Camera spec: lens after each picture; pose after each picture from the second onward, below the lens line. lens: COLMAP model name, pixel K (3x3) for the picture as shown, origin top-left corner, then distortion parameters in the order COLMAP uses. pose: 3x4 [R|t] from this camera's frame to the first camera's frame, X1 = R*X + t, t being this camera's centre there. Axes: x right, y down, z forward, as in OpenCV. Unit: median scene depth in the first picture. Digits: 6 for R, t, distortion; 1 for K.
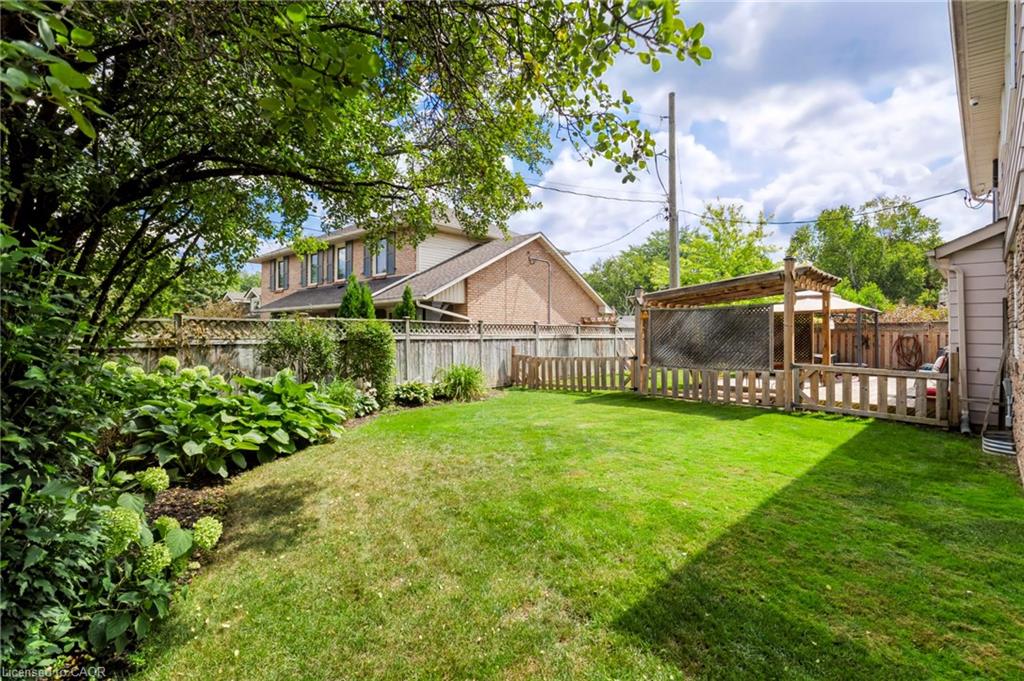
lens RADIAL K [[481.3, 0, 516.6], [0, 481.3, 344.7], [0, 0, 1]] dist [0.007374, 0.001760]
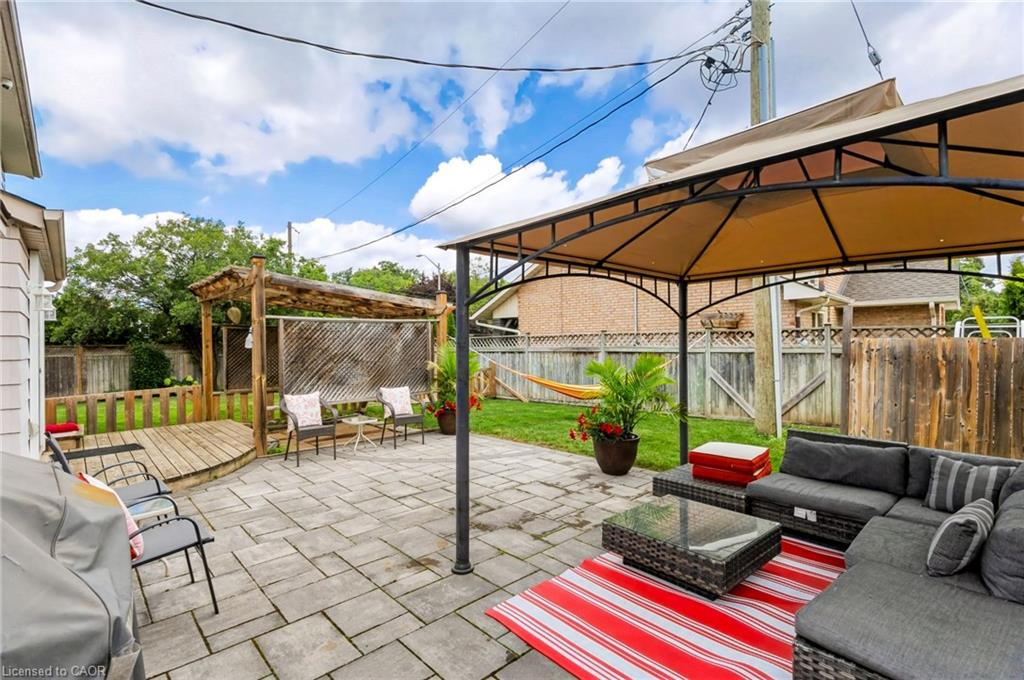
lens RADIAL K [[481.3, 0, 508.3], [0, 481.3, 339.3], [0, 0, 1]] dist [0.007374, 0.001760]
pose [[-0.066087, -0.005768, -0.997797, 0.802823], [-0.008057, 0.999954, -0.005247, -0.026328], [0.997781, 0.007692, -0.066131, 0.890702]]
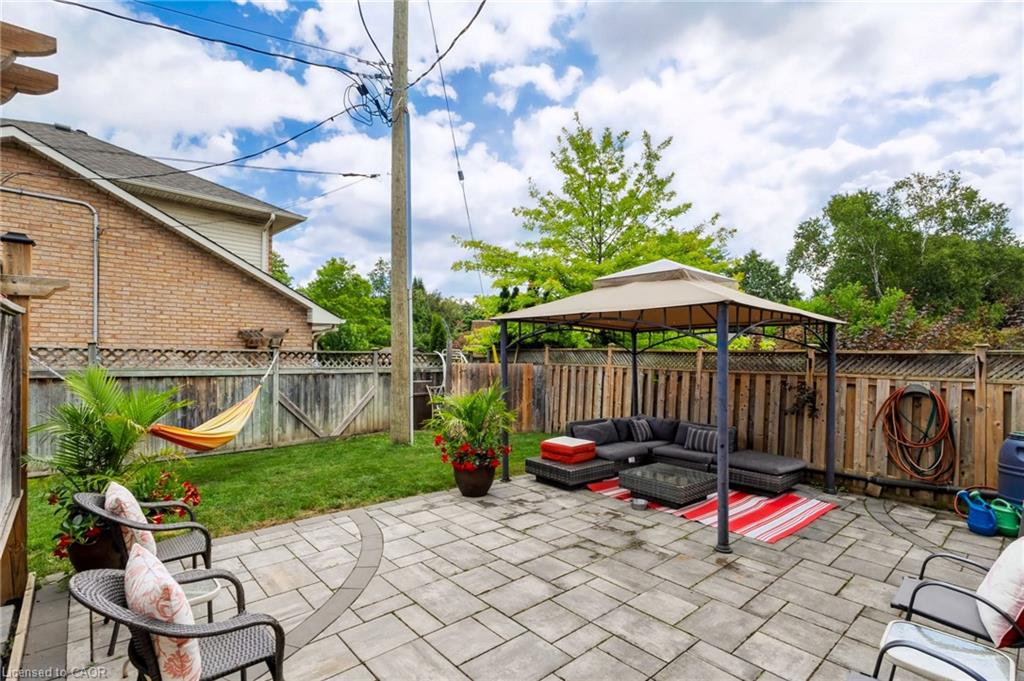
lens RADIAL K [[481.3, 0, 515.7], [0, 481.3, 358.4], [0, 0, 1]] dist [0.007374, 0.001760]
pose [[0.997264, 0.016125, -0.072148, 0.519005], [-0.017267, 0.999735, -0.015236, -0.029433], [0.071883, 0.016440, 0.997278, 0.599405]]
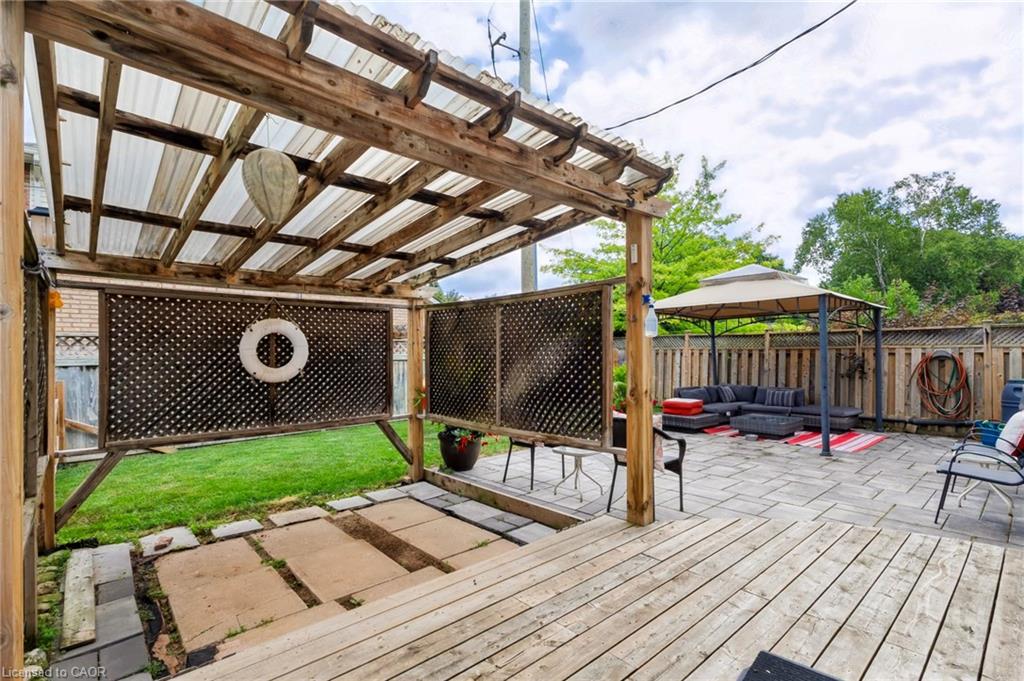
lens RADIAL K [[481.3, 0, 516.7], [0, 481.3, 354.6], [0, 0, 1]] dist [0.007374, 0.001760]
pose [[0.997963, -0.005693, -0.063546, 0.387075], [0.004519, 0.999817, -0.018604, -0.009997], [0.063640, 0.018279, 0.997805, 0.454982]]
